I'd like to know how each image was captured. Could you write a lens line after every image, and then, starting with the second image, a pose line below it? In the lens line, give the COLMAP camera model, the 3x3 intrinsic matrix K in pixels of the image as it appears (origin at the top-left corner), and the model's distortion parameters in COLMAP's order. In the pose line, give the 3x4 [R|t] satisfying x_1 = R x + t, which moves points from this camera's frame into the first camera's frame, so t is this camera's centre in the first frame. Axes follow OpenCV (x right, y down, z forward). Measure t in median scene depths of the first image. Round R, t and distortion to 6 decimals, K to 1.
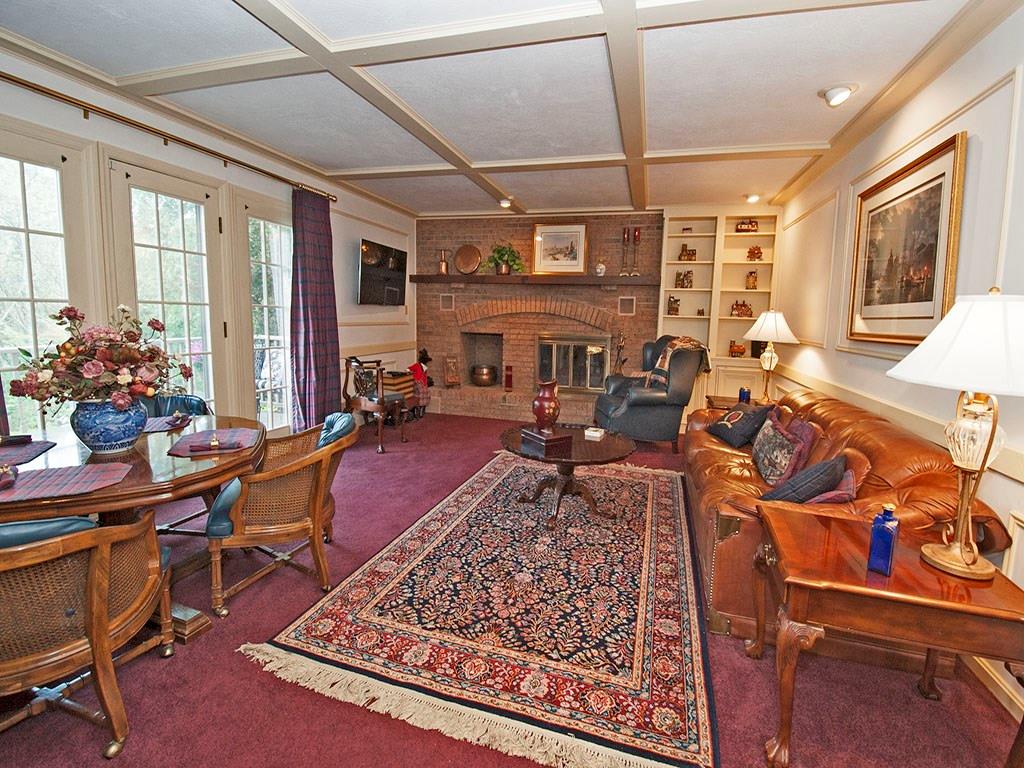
lens RADIAL K [[458.3, 0, 522.4], [0, 458.3, 362.8], [0, 0, 1]] dist [0.014594, -0.019031]
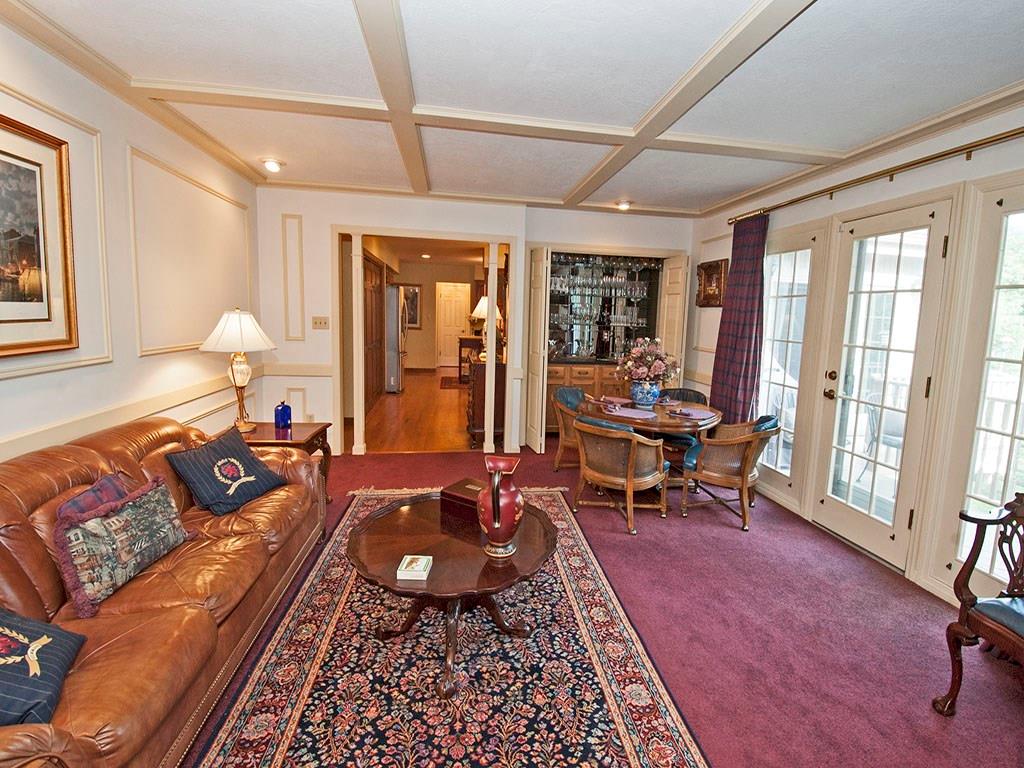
lens RADIAL K [[458.3, 0, 522.4], [0, 458.3, 362.8], [0, 0, 1]] dist [0.014594, -0.019031]
pose [[-0.909008, -0.018803, -0.416354, 0.291862], [-0.105741, 0.976700, 0.186751, -0.201836], [0.403142, 0.213783, -0.889817, 1.576442]]
